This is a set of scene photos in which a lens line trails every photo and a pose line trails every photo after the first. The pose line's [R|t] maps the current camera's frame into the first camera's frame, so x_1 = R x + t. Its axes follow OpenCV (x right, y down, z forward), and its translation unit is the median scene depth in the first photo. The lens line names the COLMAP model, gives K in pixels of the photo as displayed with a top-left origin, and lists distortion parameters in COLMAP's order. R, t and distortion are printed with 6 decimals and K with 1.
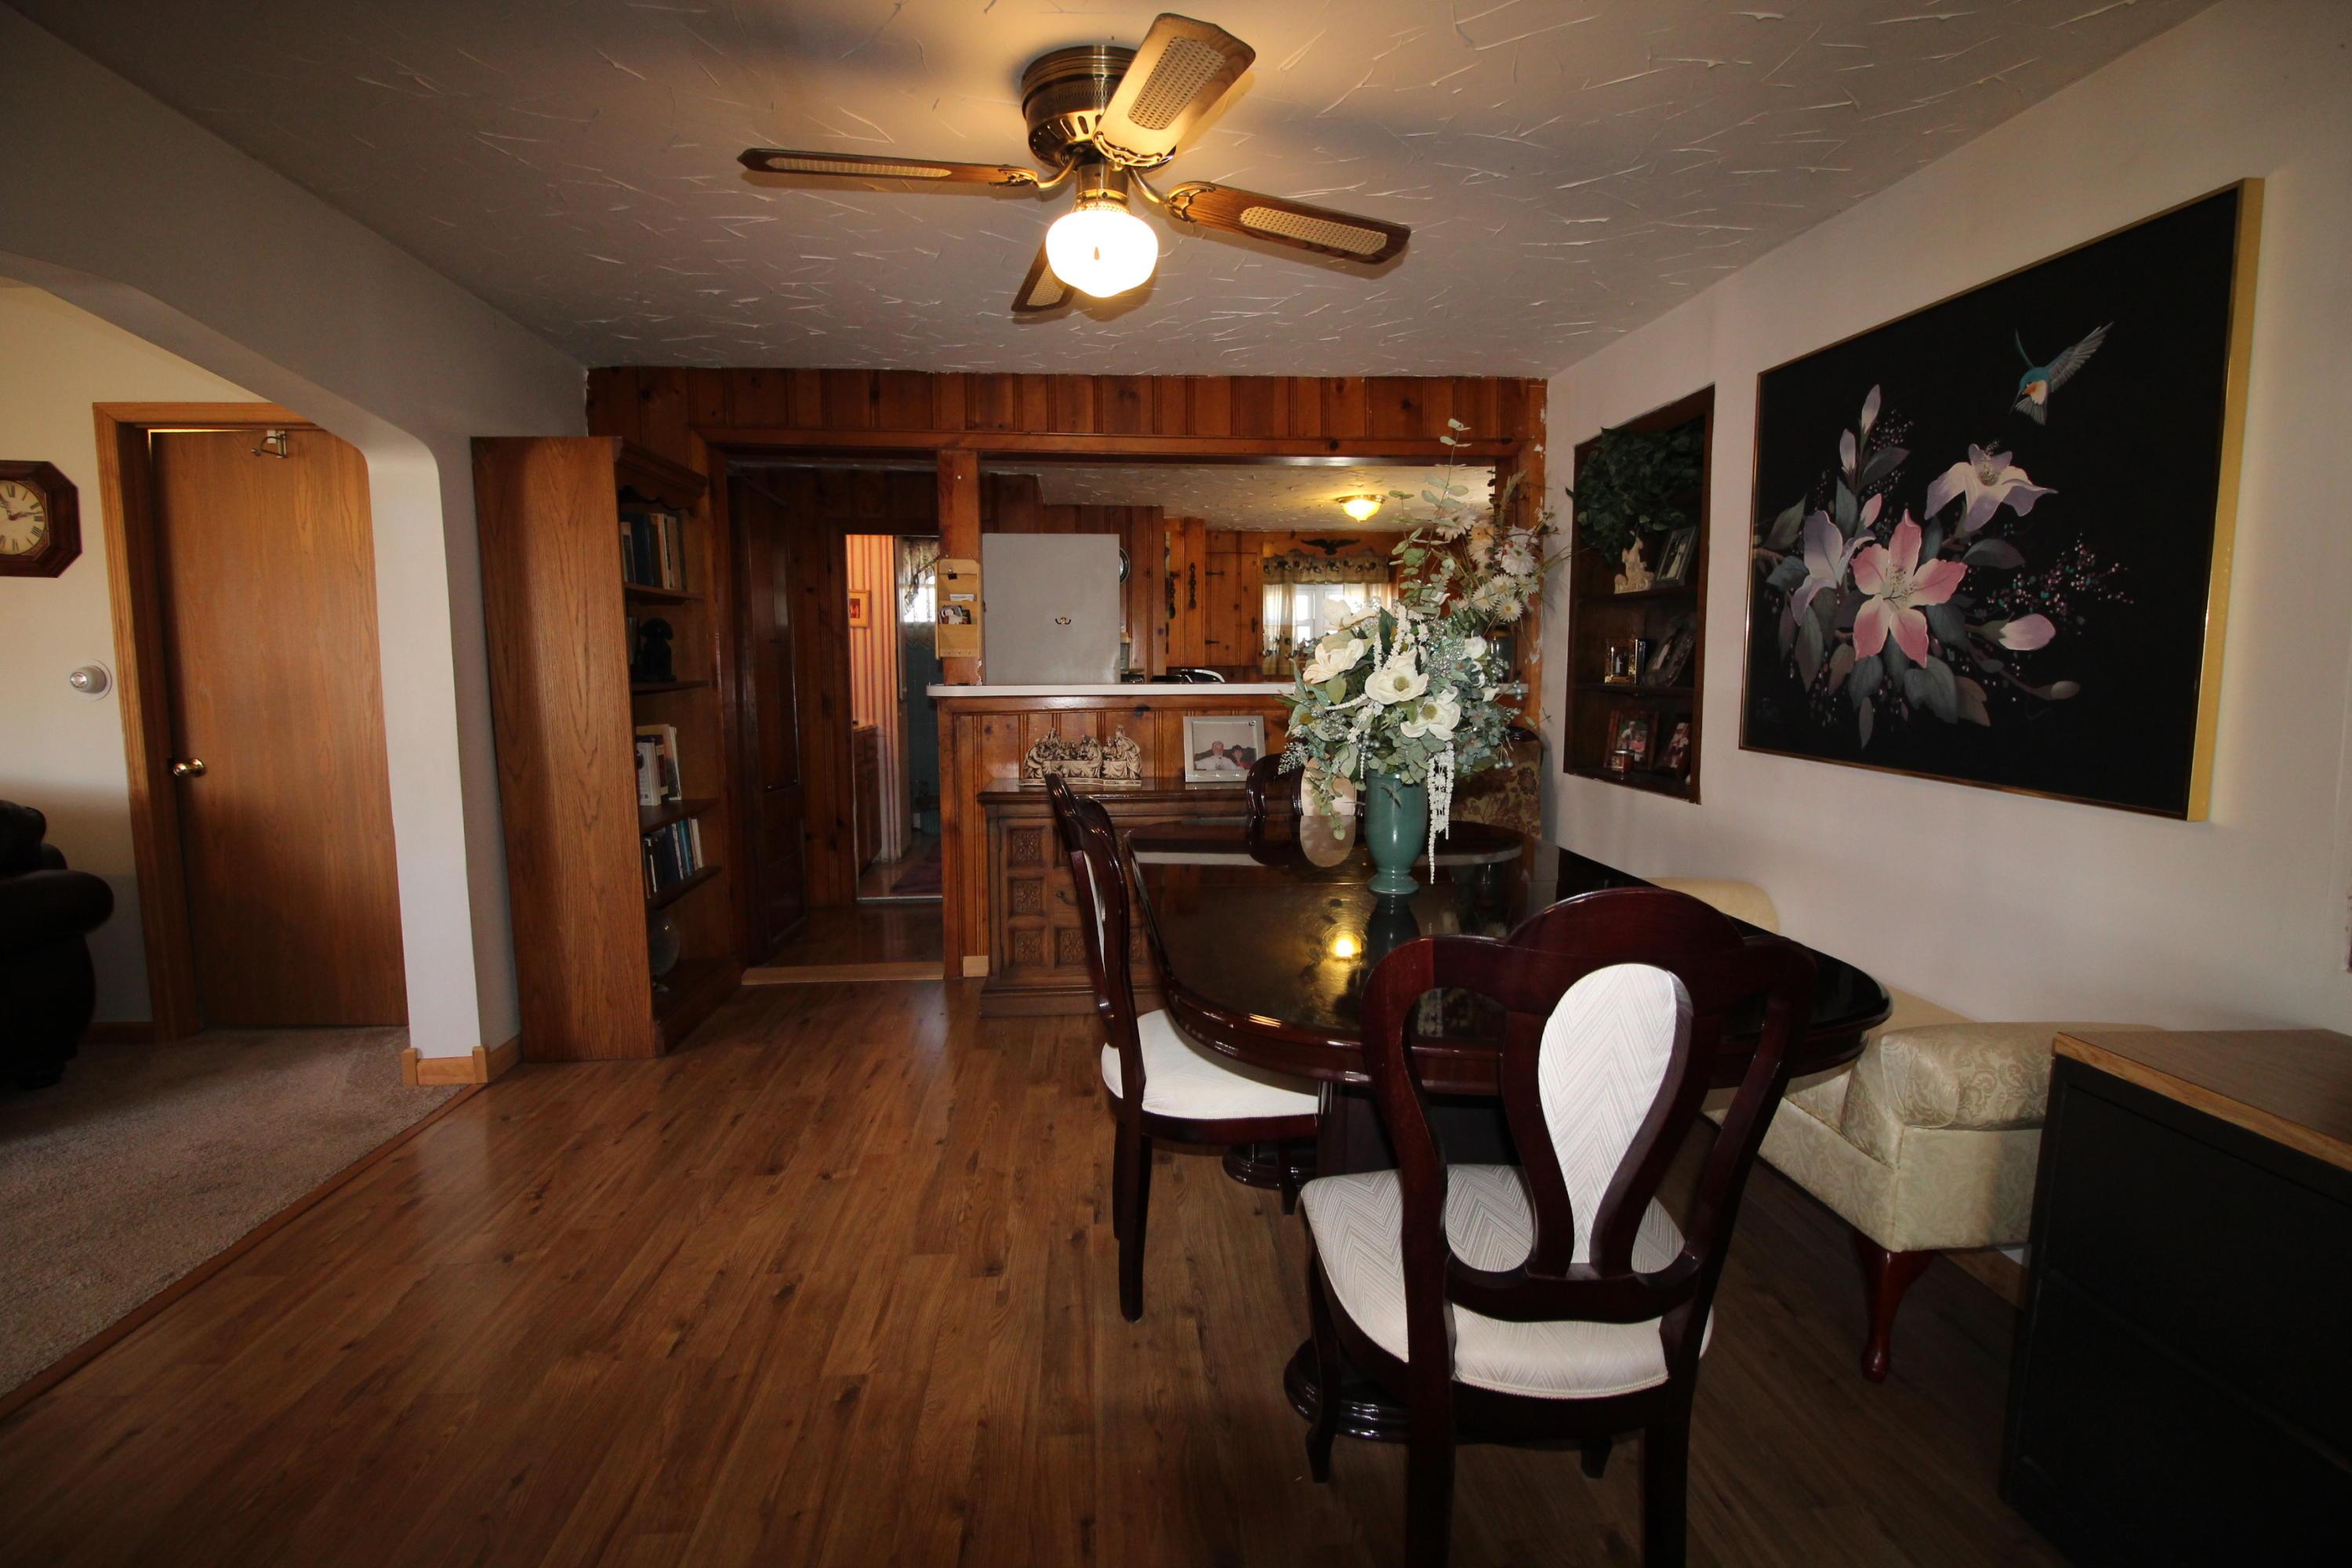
lens RADIAL K [[1079.3, 0, 1177.4], [0, 1079.3, 782.1], [0, 0, 1]] dist [-0.007127, -0.009774]
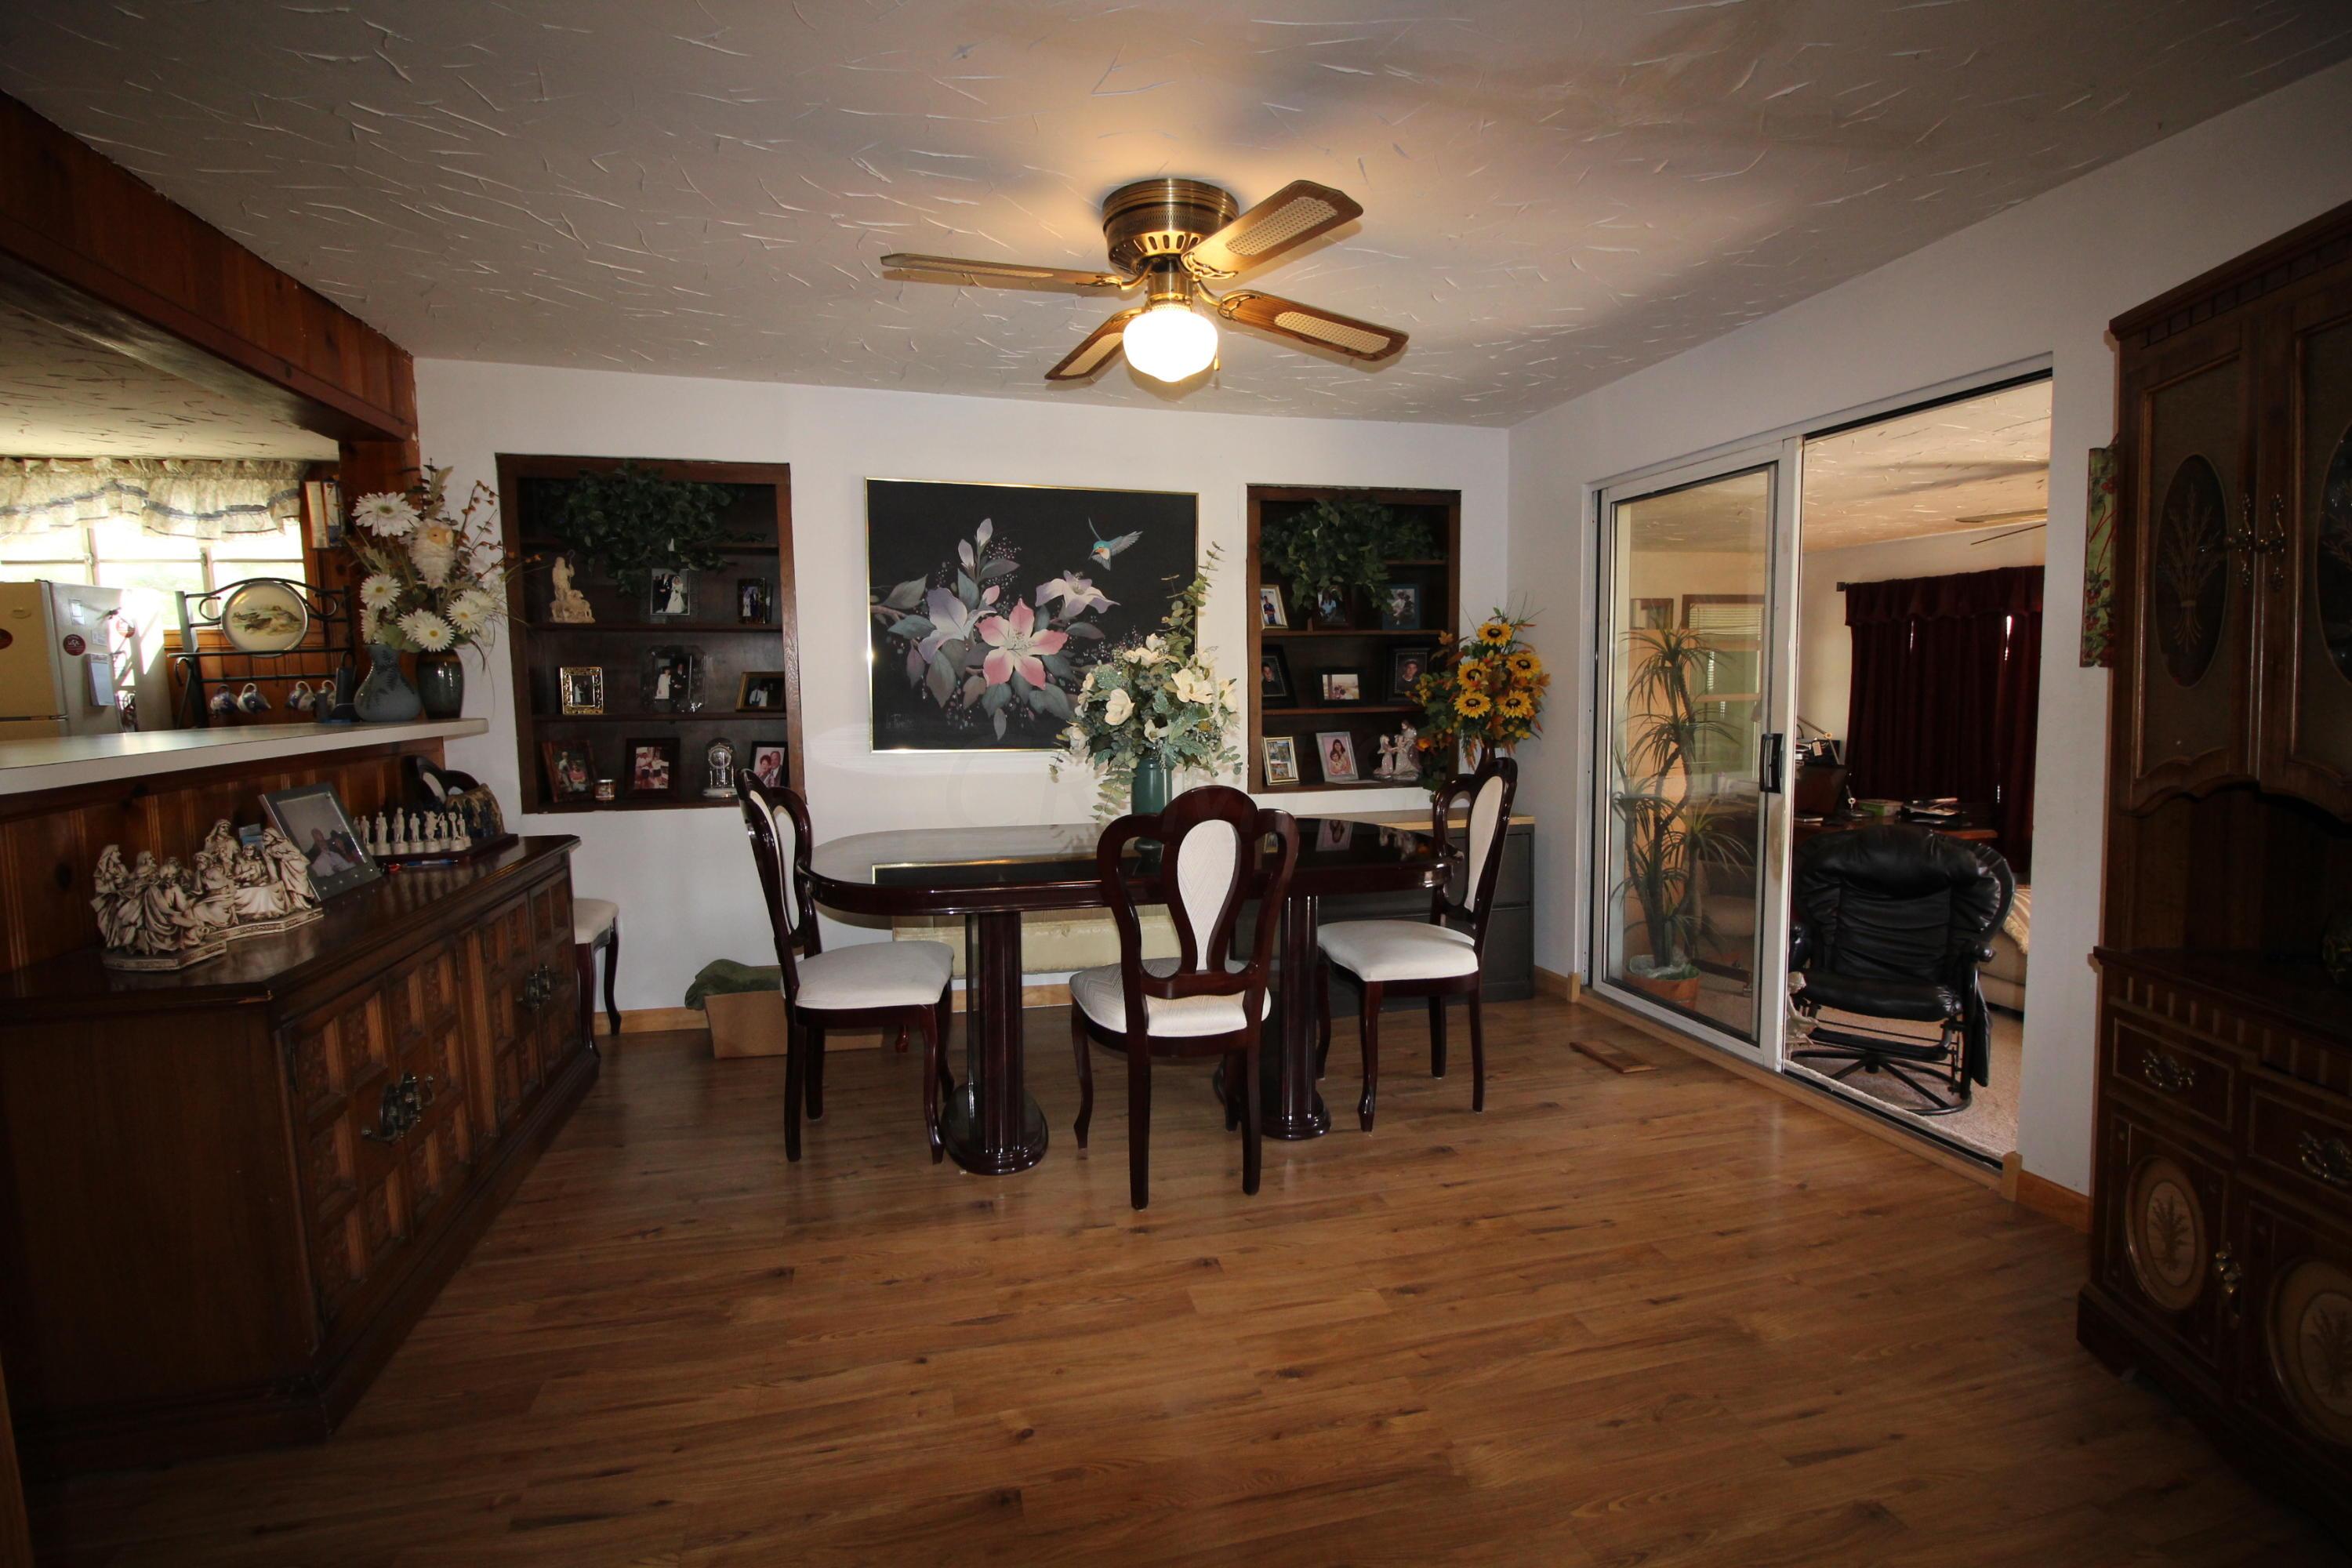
lens RADIAL K [[1079.3, 0, 1184.6], [0, 1079.3, 781.0], [0, 0, 1]] dist [-0.007127, -0.009774]
pose [[-0.169462, -0.091709, 0.981260, -0.909422], [0.115722, 0.986922, 0.112223, -0.107576], [-0.978719, 0.132571, -0.156633, 0.877562]]
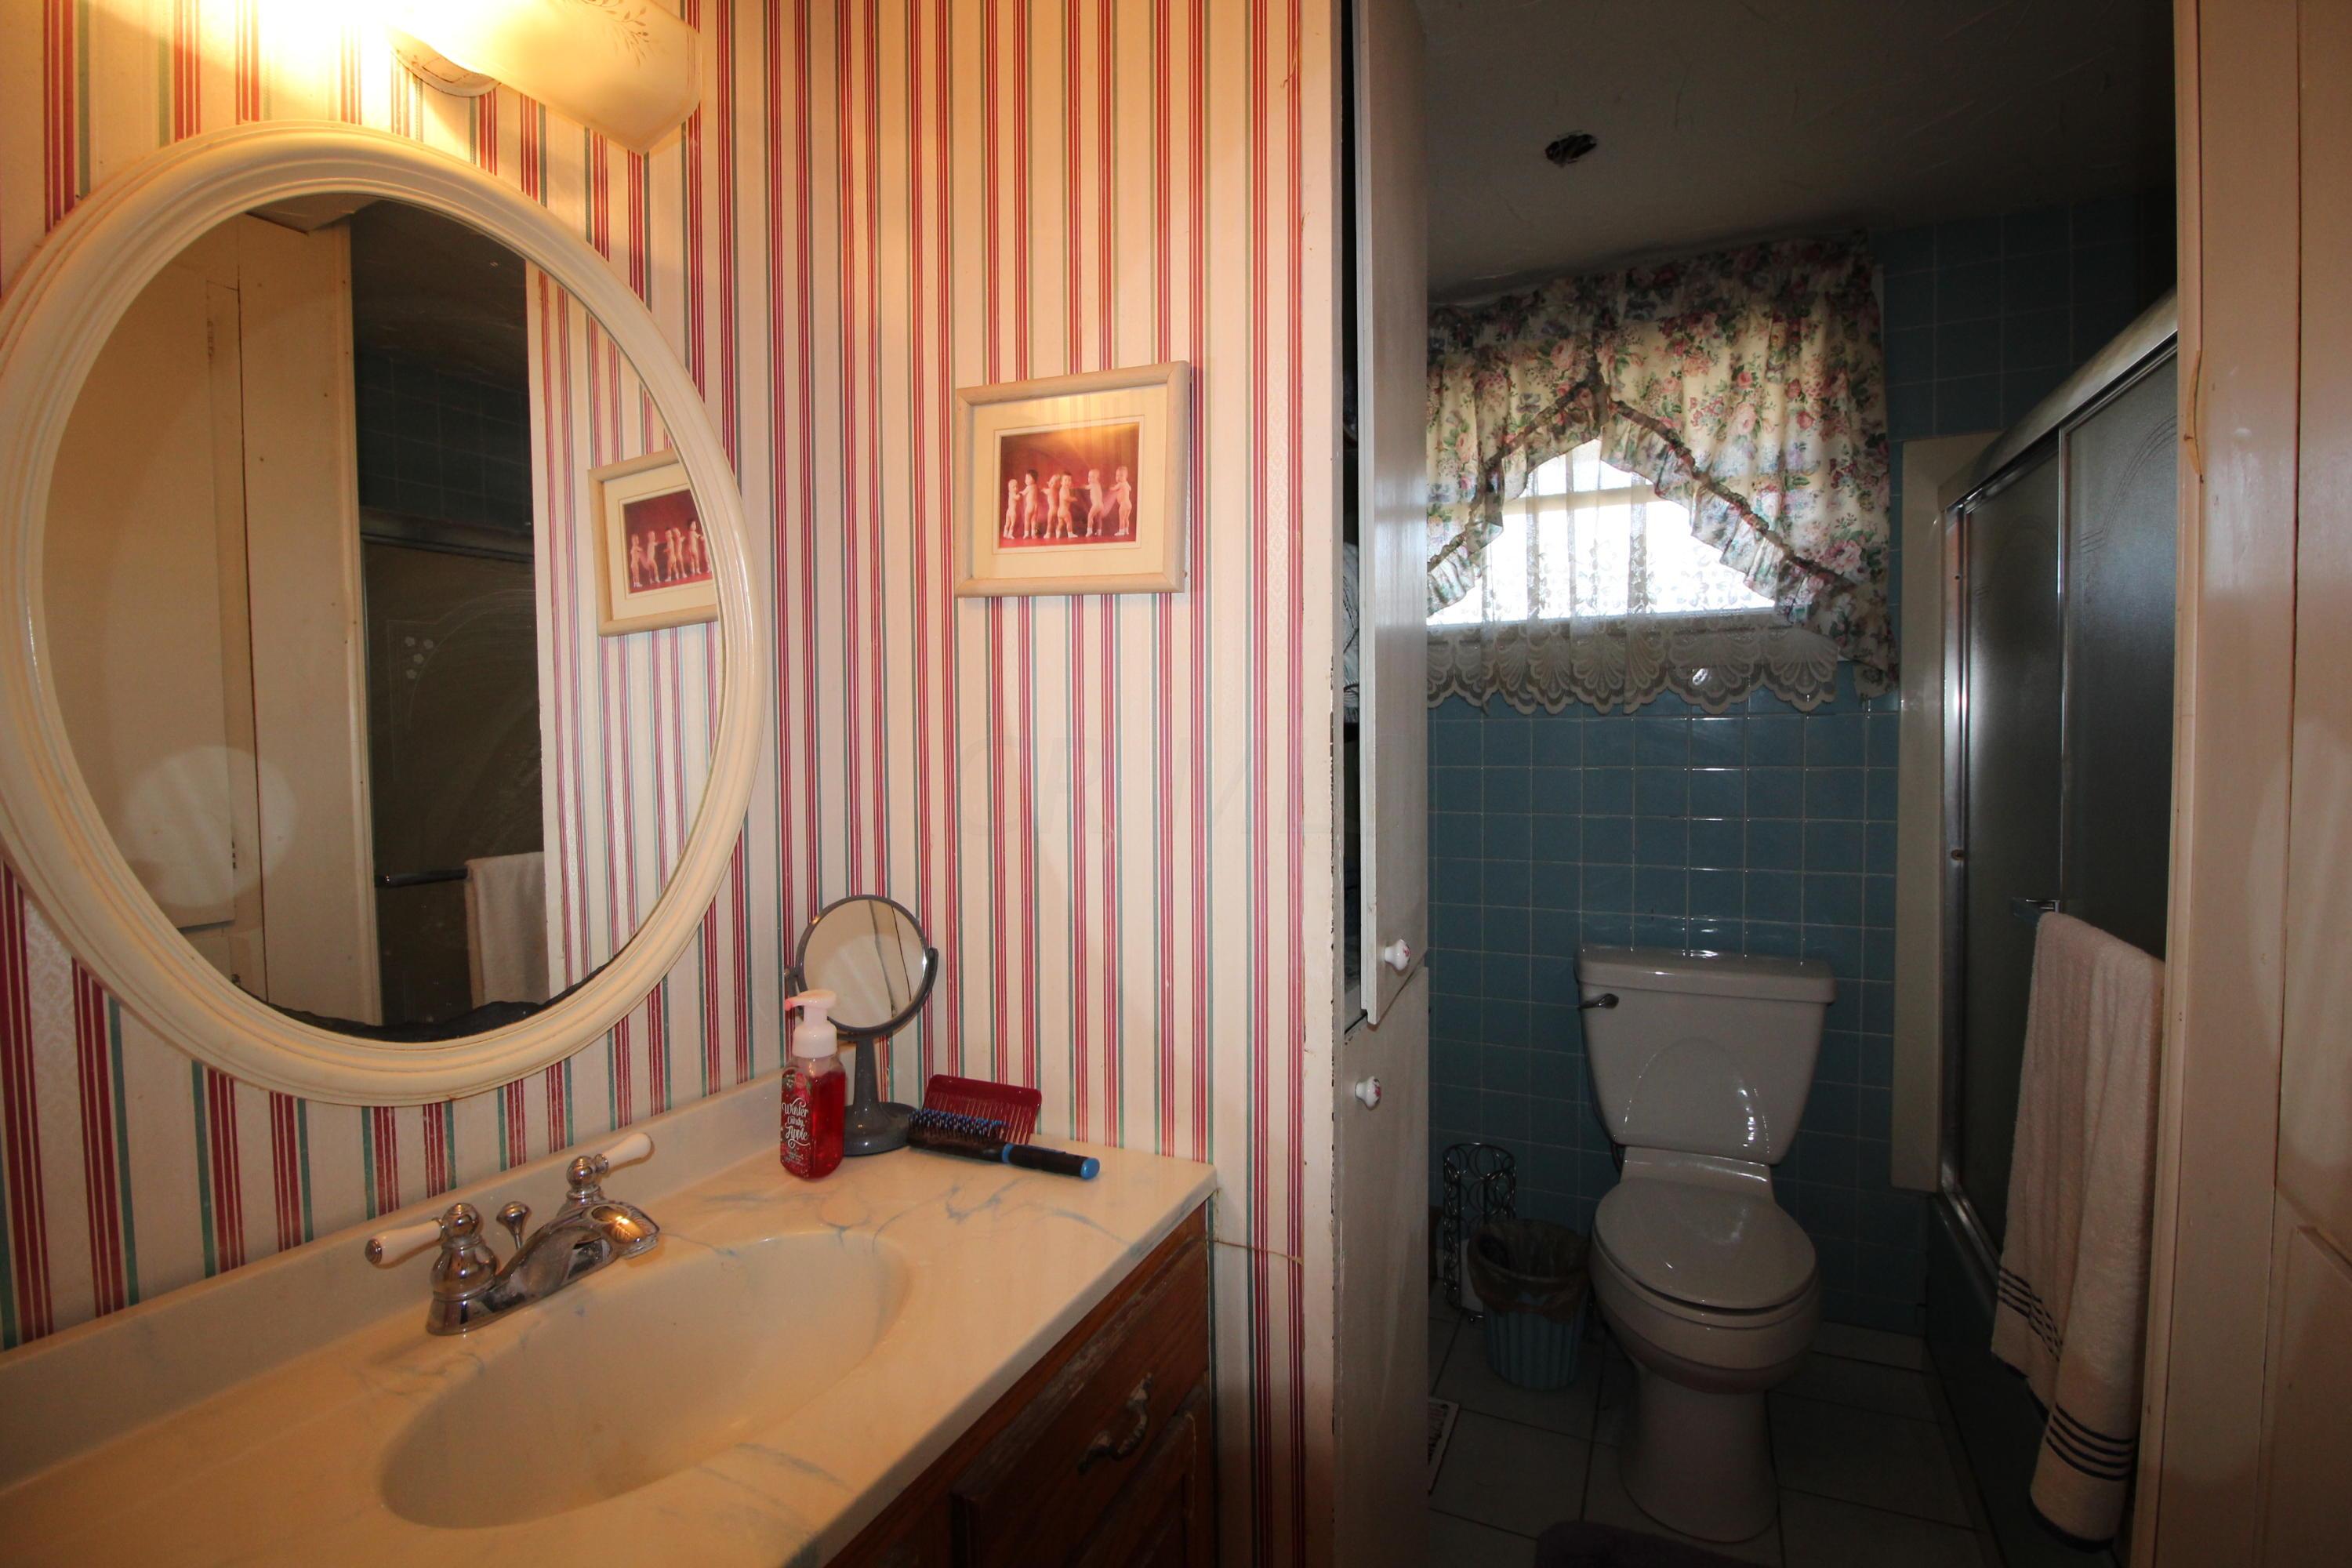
lens RADIAL K [[1079.3, 0, 1204.7], [0, 1079.3, 804.8], [0, 0, 1]] dist [-0.007127, -0.009774]
pose [[0.869223, 0.016159, -0.494156, -0.471359], [-0.044745, 0.997935, -0.046073, -0.235638], [0.492392, 0.062159, 0.868151, 2.043702]]
